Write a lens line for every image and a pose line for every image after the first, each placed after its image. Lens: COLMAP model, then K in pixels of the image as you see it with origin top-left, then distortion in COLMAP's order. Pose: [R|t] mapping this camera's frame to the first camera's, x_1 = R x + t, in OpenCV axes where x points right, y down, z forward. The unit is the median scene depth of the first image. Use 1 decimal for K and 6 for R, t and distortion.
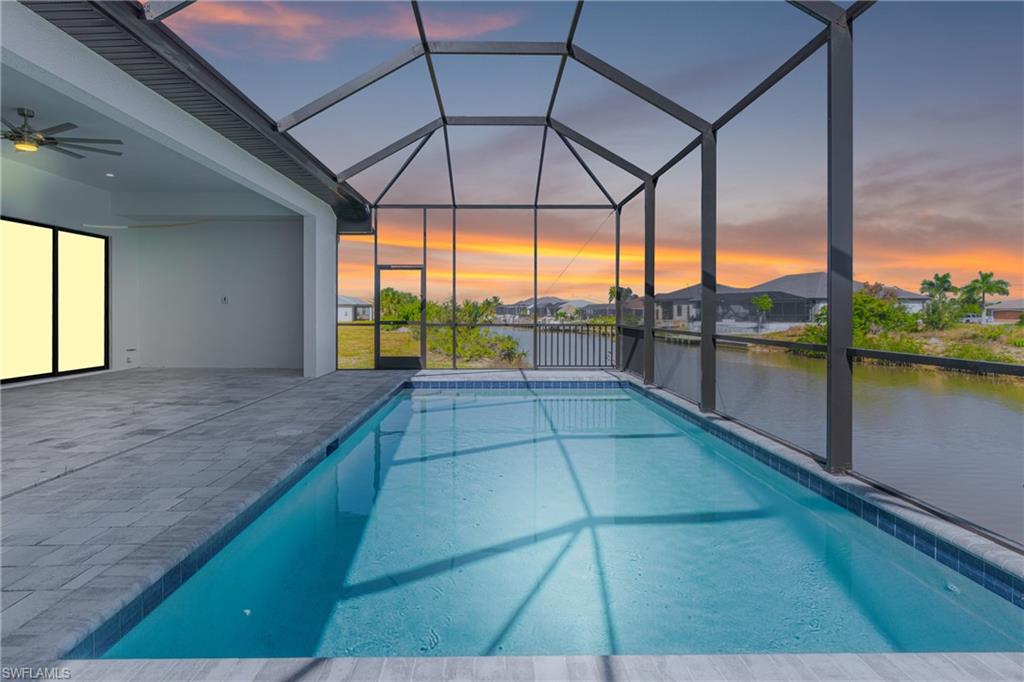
lens RADIAL K [[560.7, 0, 502.5], [0, 560.7, 313.8], [0, 0, 1]] dist [-0.000341, -0.000058]
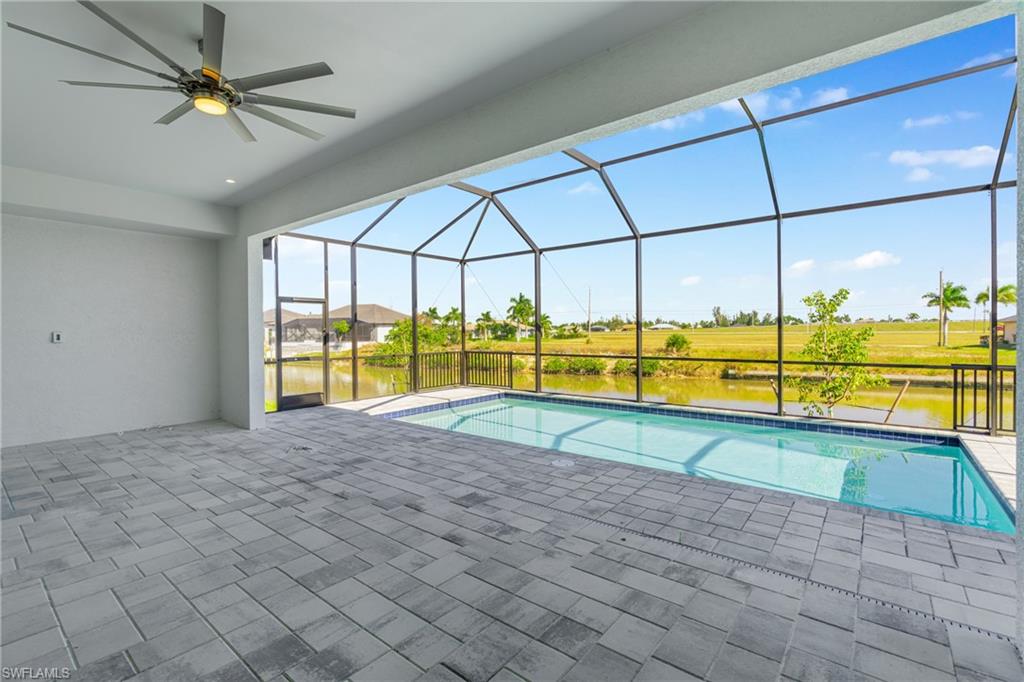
lens RADIAL K [[458.0, 0, 508.2], [0, 458.0, 335.4], [0, 0, 1]] dist [-0.000183, 0.001238]
pose [[0.642107, -0.013506, 0.766496, -0.554810], [0.011264, 0.999903, 0.008183, -0.026203], [-0.766533, 0.003380, 0.642197, 0.233682]]
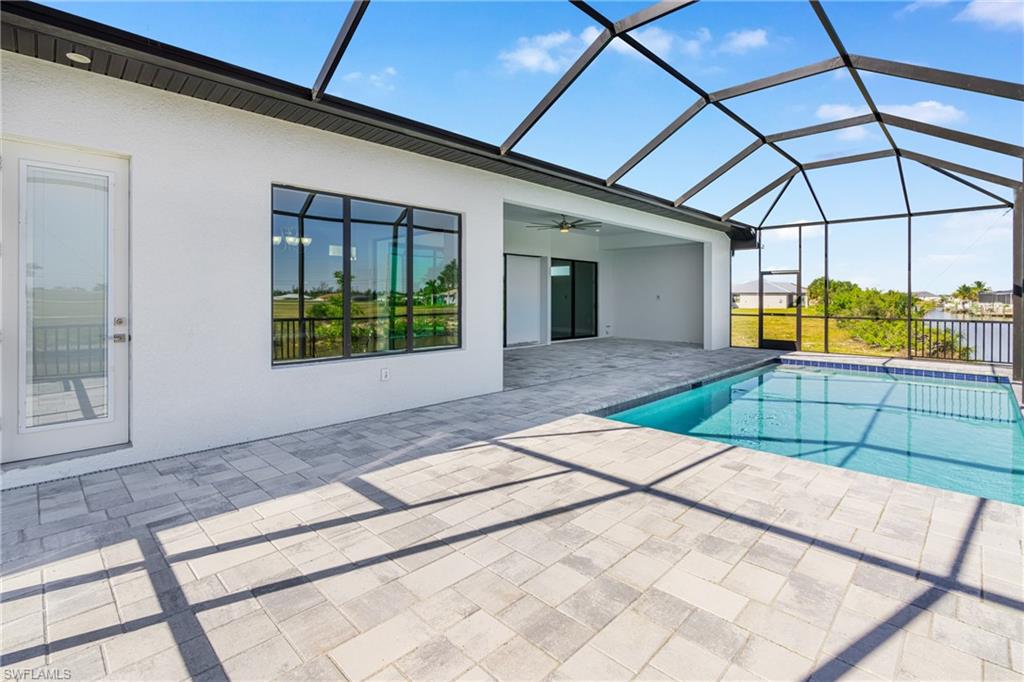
lens RADIAL K [[479.0, 0, 514.9], [0, 479.0, 296.1], [0, 0, 1]] dist [-0.000731, -0.000083]
pose [[0.702940, -0.001984, -0.711246, 0.184316], [-0.003842, 0.999971, -0.006587, -0.017837], [0.711239, 0.007363, 0.702912, -0.241962]]
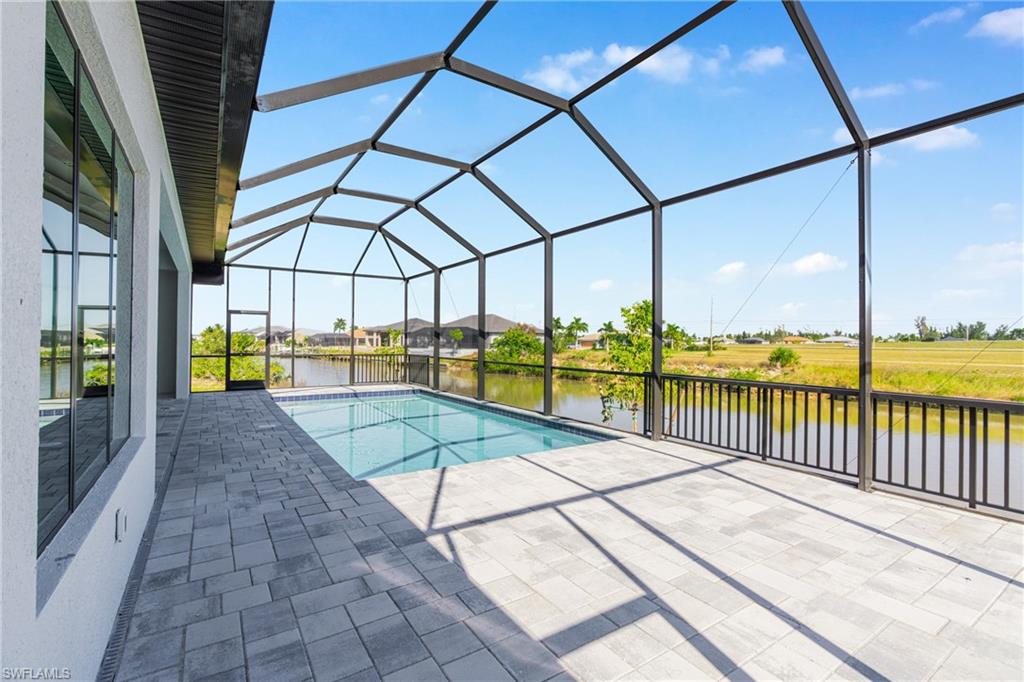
lens RADIAL K [[458.0, 0, 508.2], [0, 458.0, 335.4], [0, 0, 1]] dist [-0.000183, 0.001238]
pose [[0.845277, 0.012390, 0.534184, -0.241017], [-0.005733, 0.999884, -0.014119, -0.017568], [-0.534297, 0.008872, 0.845250, -0.239446]]
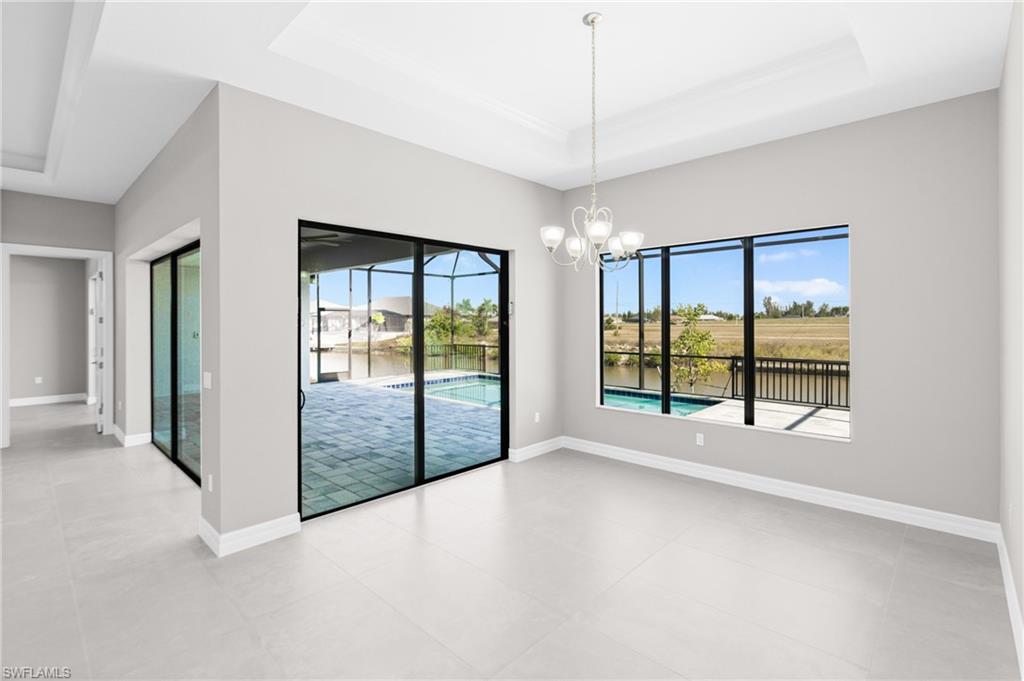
lens RADIAL K [[466.3, 0, 509.9], [0, 466.3, 321.3], [0, 0, 1]] dist [-0.000295, -0.000023]
pose [[0.701080, -0.003566, 0.713074, -0.713936], [0.007619, 0.999968, -0.002489, -0.047177], [-0.713042, 0.007178, 0.701084, -0.145292]]
